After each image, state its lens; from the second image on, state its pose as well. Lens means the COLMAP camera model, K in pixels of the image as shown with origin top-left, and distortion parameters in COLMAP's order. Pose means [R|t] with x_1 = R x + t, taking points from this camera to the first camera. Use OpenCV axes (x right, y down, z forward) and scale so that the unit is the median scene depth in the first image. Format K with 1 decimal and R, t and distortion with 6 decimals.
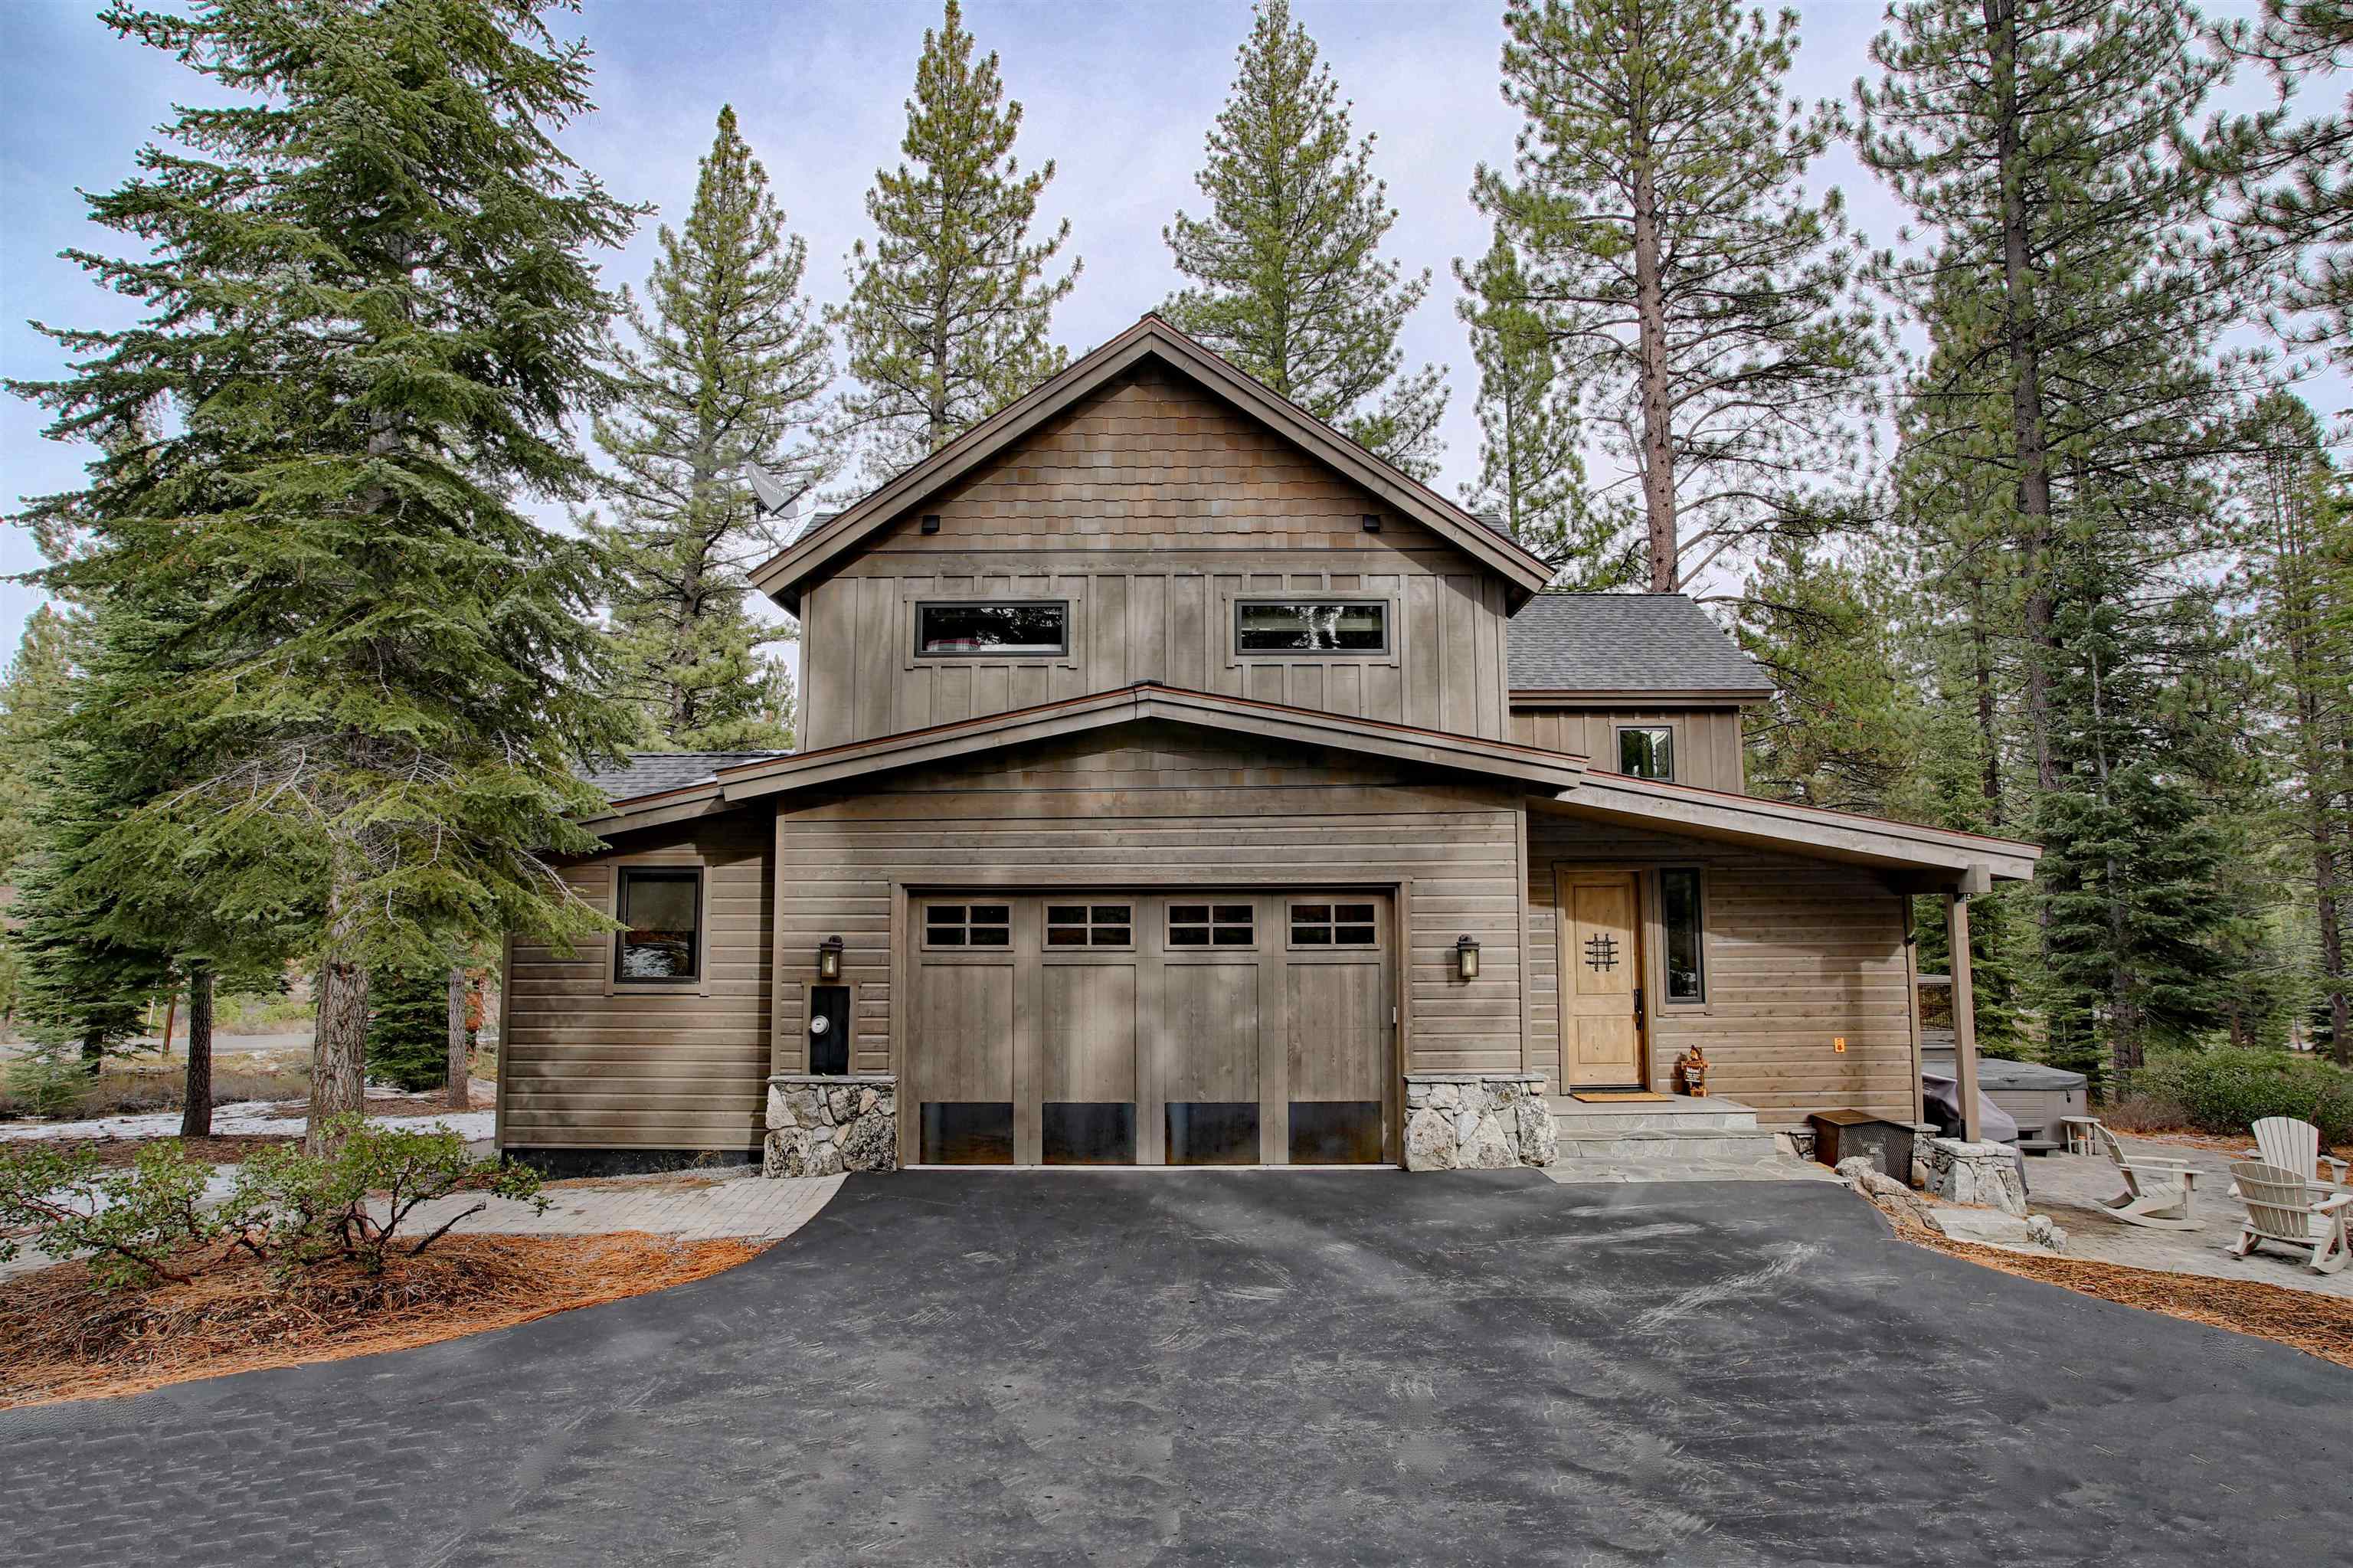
lens RADIAL K [[1318.5, 0, 1176.5], [0, 1318.5, 784.0], [0, 0, 1]] dist [-0.032833, 0.000164]
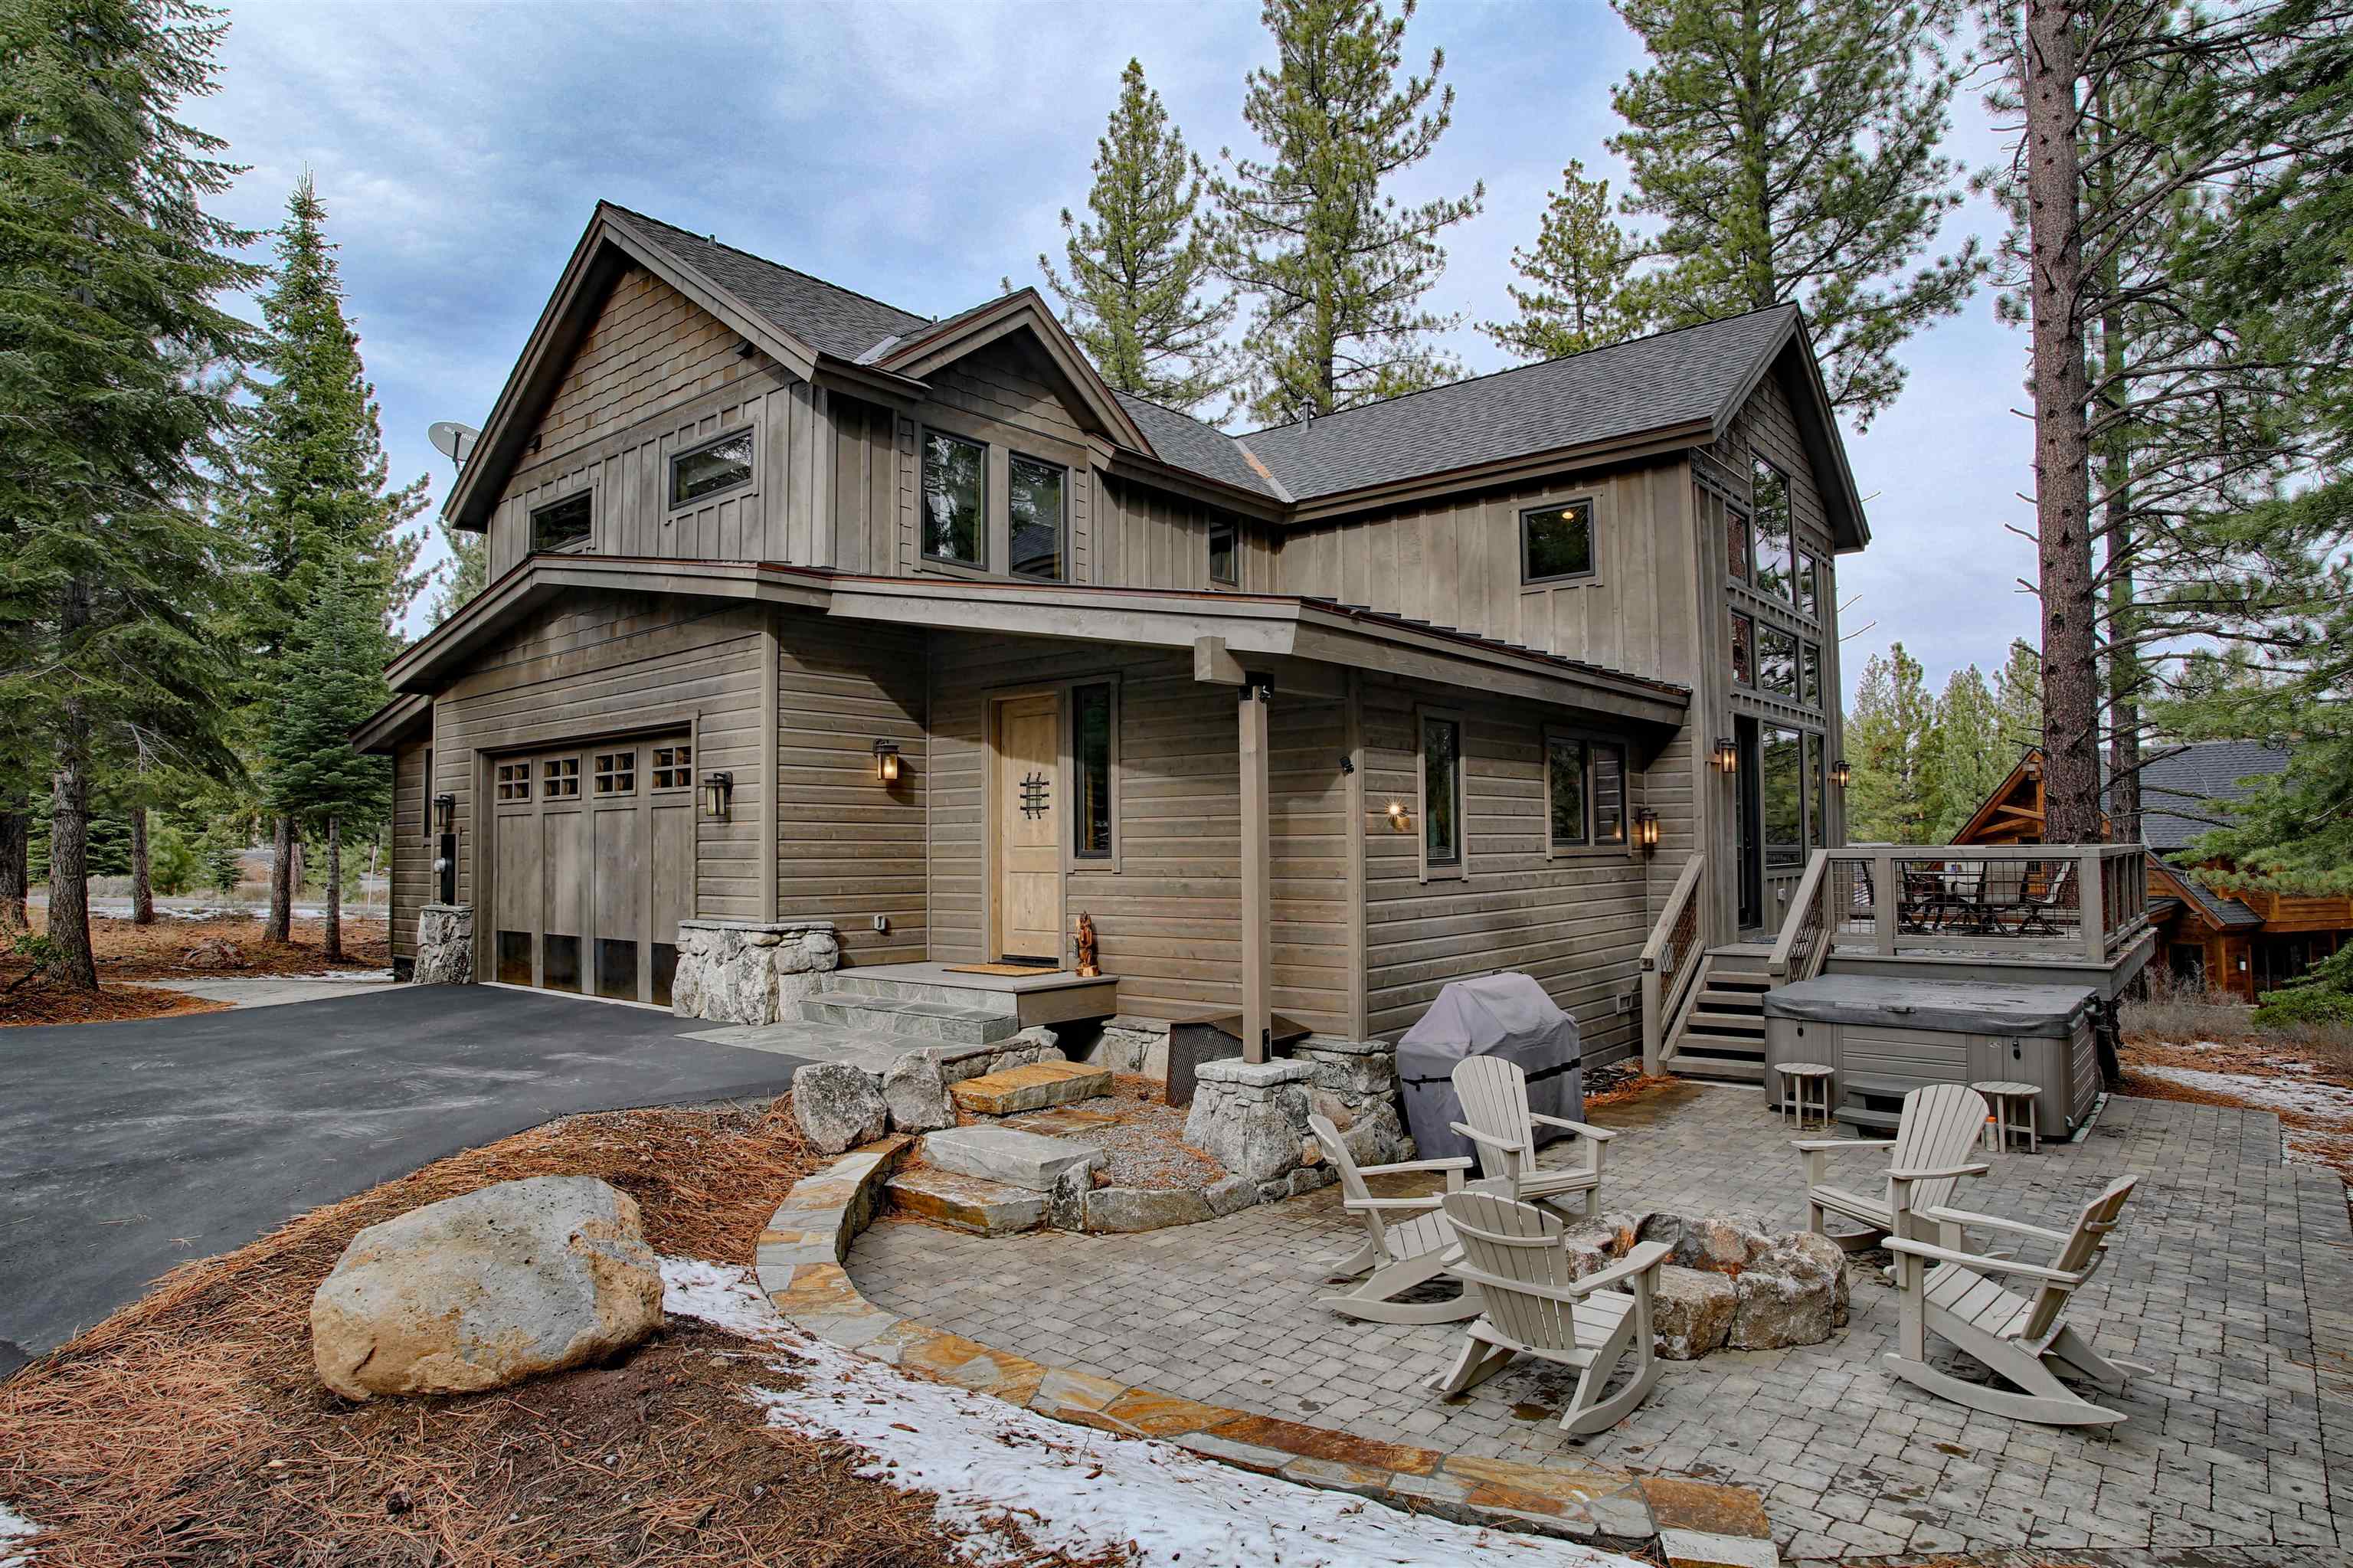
lens RADIAL K [[1351.7, 0, 1176.5], [0, 1351.7, 784.0], [0, 0, 1]] dist [-0.105954, -0.000050]
pose [[0.770305, -0.031965, -0.636874, 0.932969], [0.070235, 0.996919, 0.034914, 0.098747], [0.633796, -0.071625, 0.770177, 0.415415]]
